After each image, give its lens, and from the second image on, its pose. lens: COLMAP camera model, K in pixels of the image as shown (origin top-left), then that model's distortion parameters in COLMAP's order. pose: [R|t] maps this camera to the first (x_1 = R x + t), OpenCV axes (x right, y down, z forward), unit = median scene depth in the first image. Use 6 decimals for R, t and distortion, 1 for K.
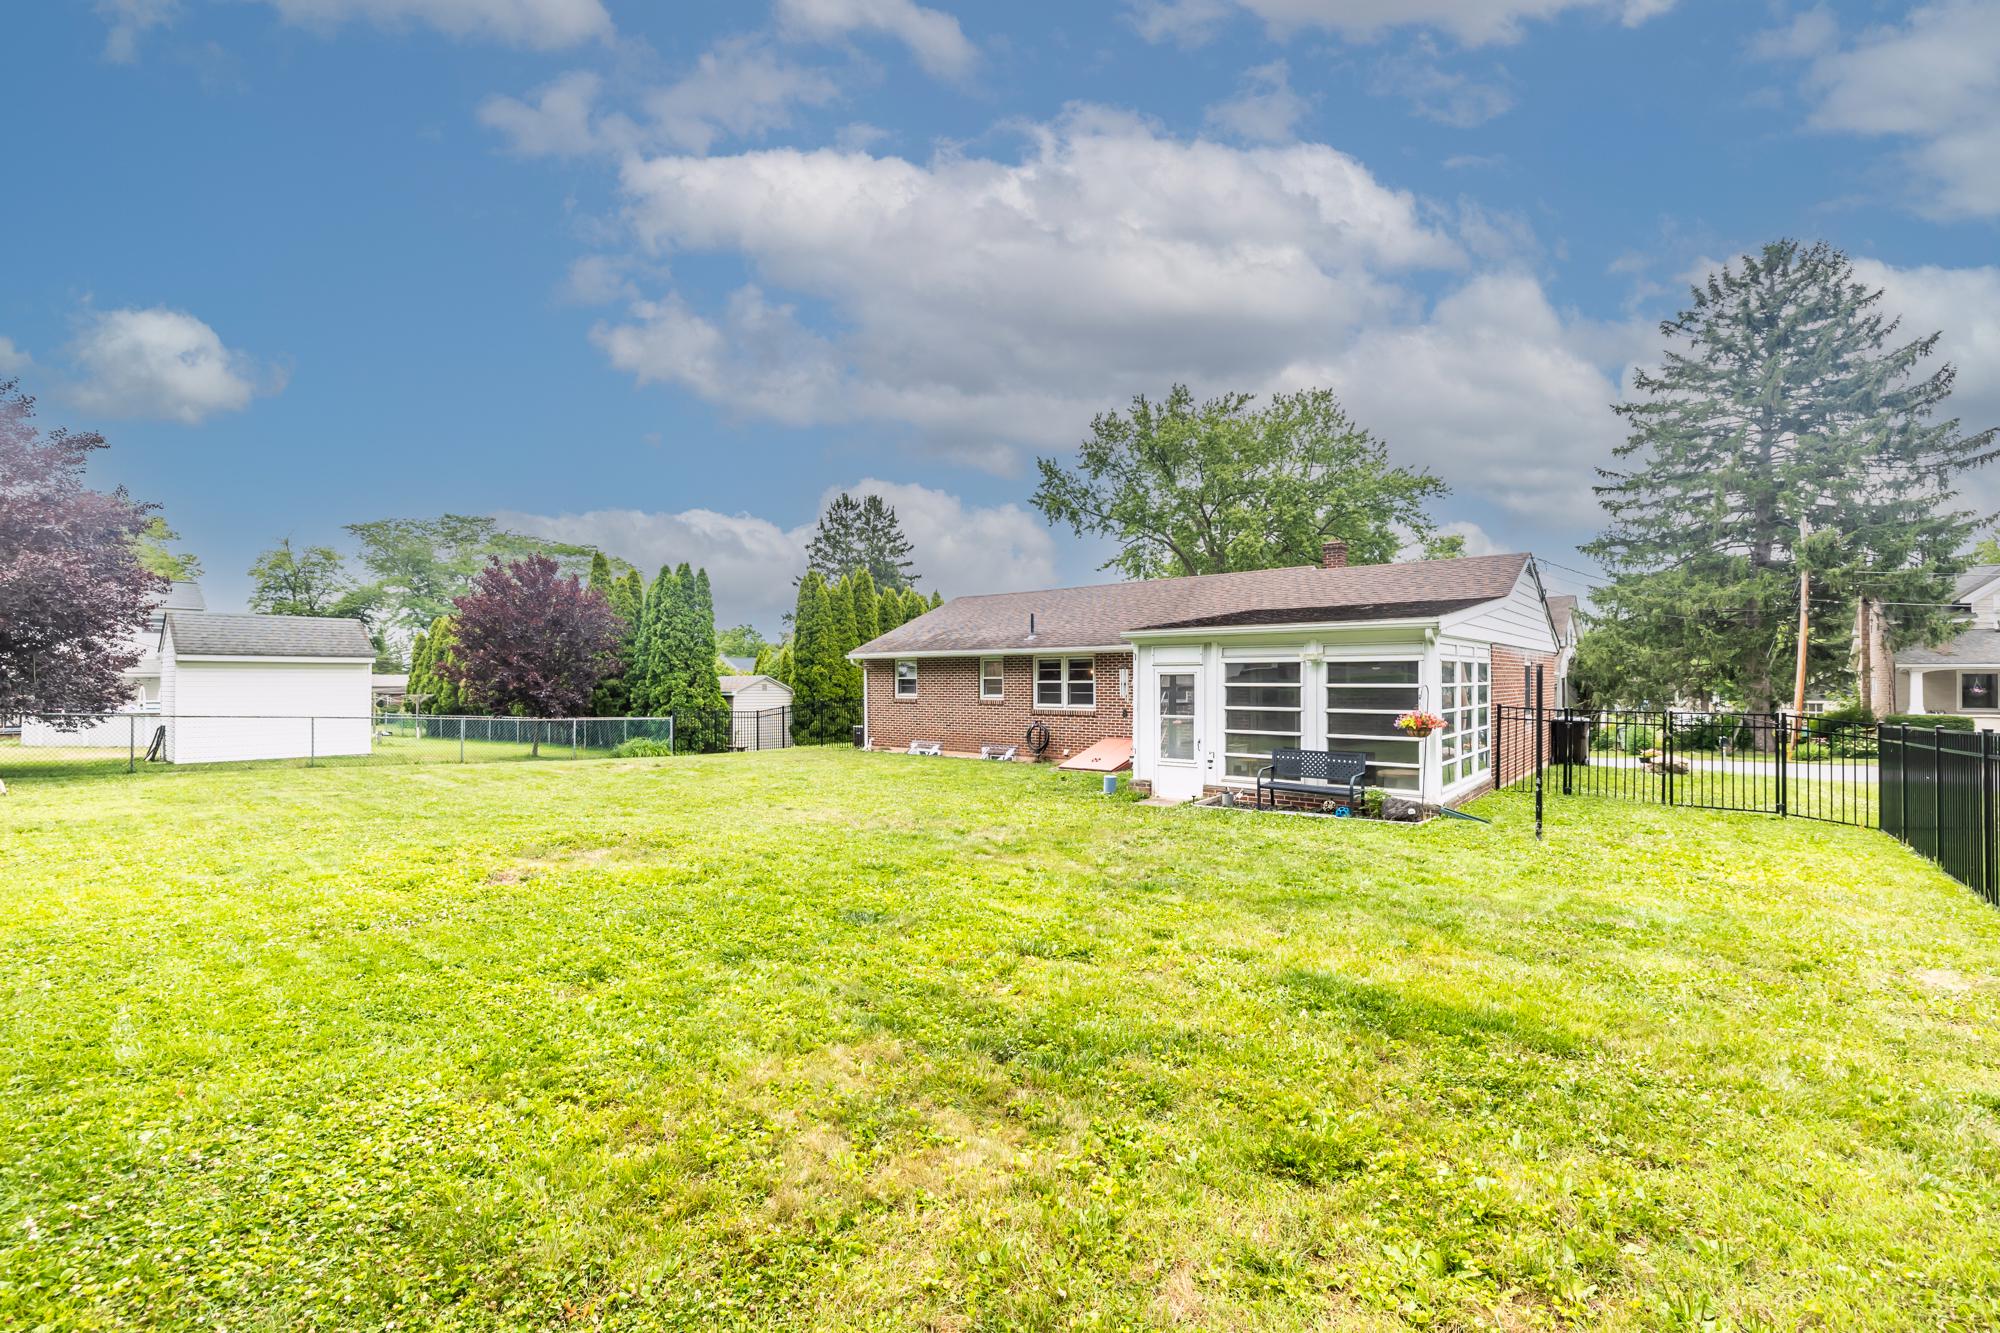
lens RADIAL K [[847.1, 0, 1000.4], [0, 847.1, 686.4], [0, 0, 1]] dist [-0.000700, 0.000068]
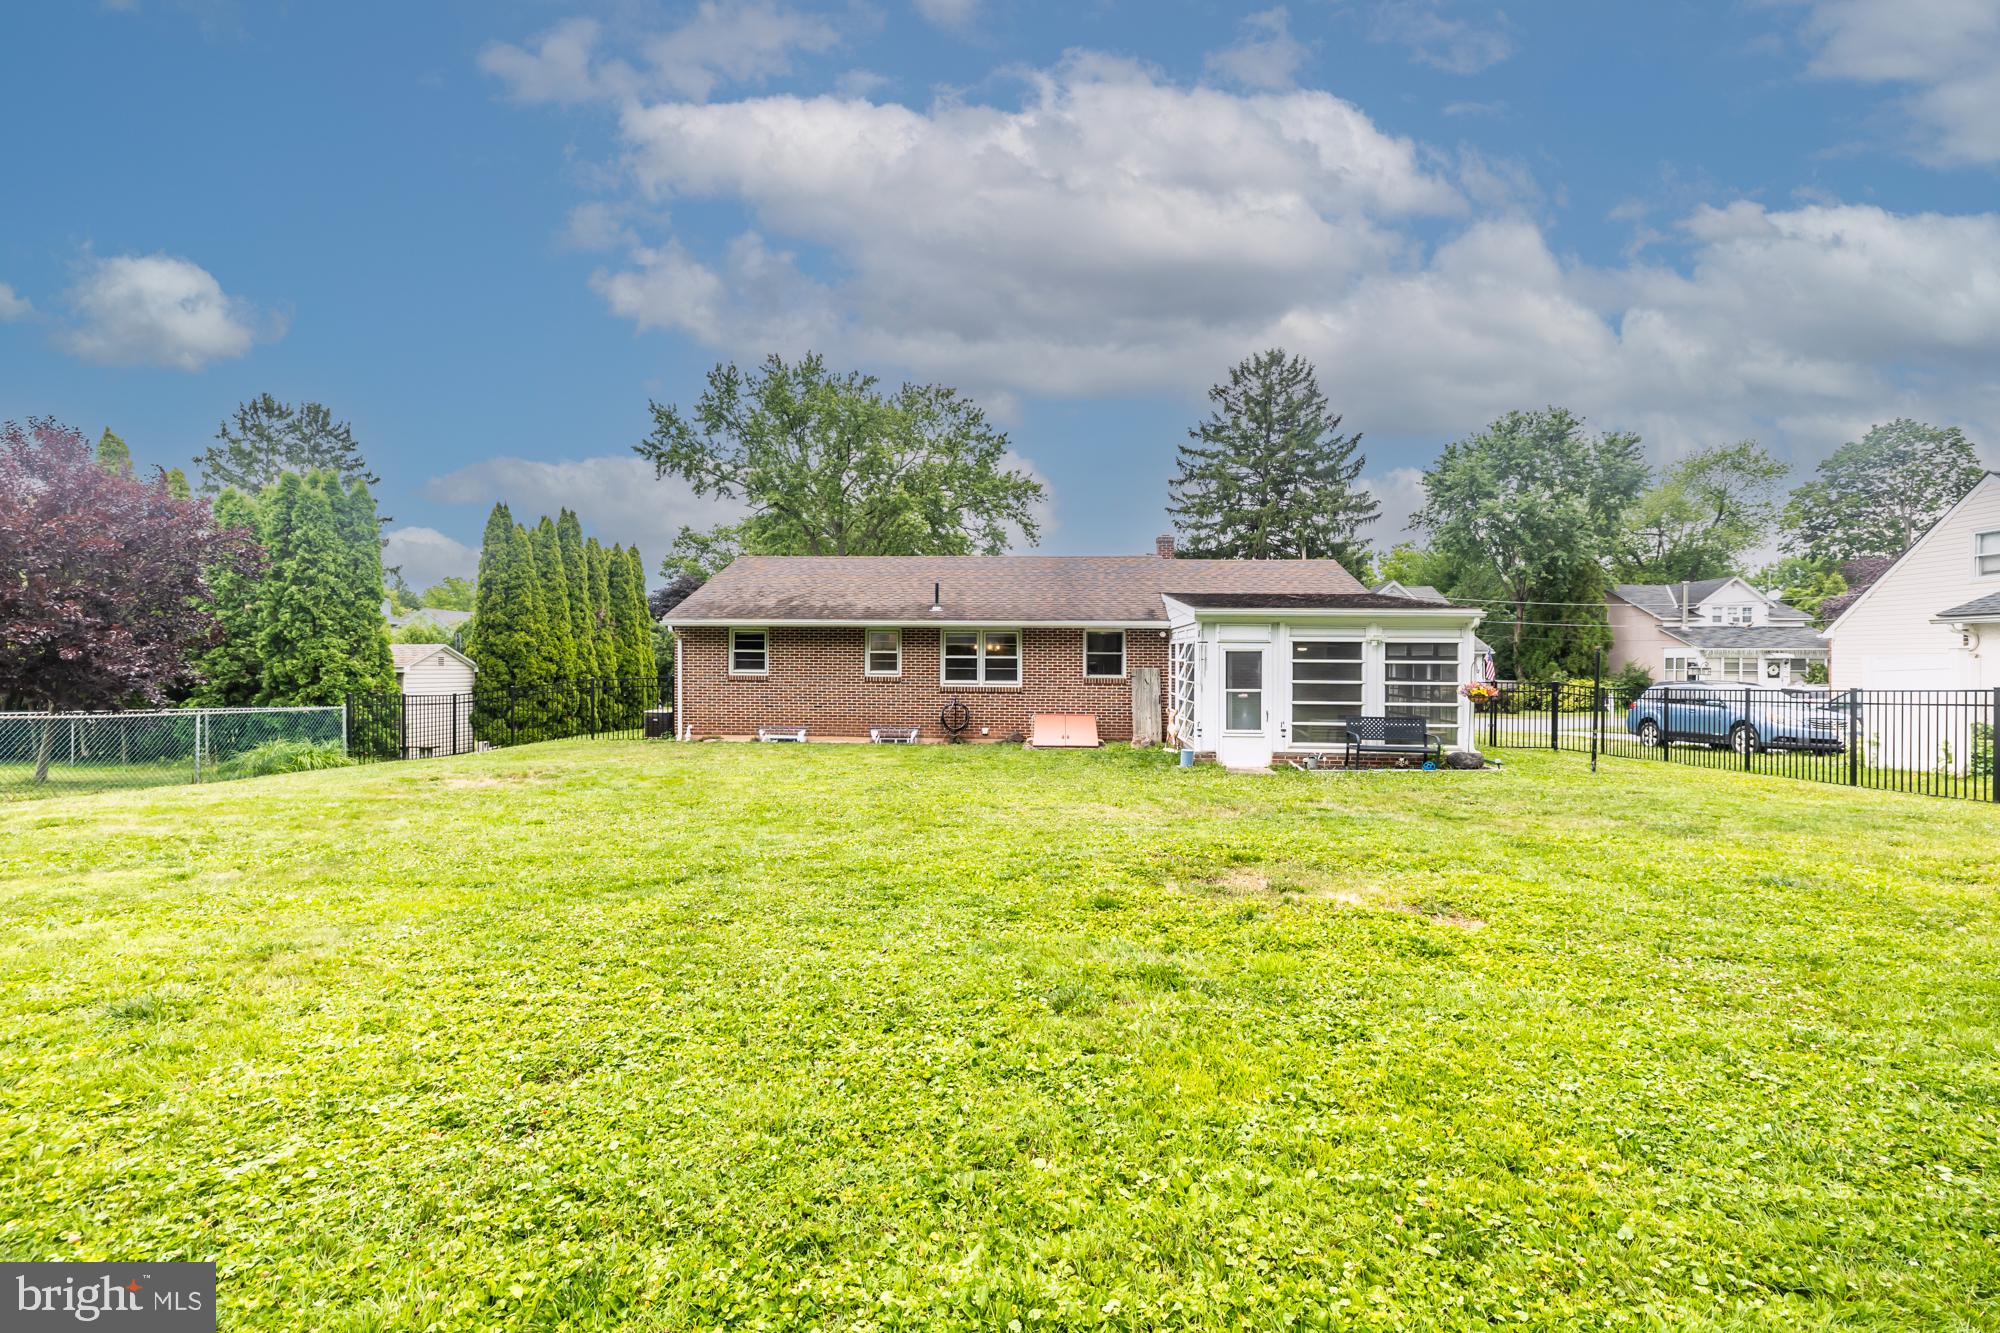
lens RADIAL K [[842.4, 0, 1000.0], [0, 842.4, 666.5], [0, 0, 1]] dist [-0.000305, -0.000375]
pose [[0.804034, 0.001753, 0.594580, -0.437459], [-0.003785, 0.999990, 0.002170, 0.002752], [-0.594571, -0.003995, 0.804033, 0.212246]]
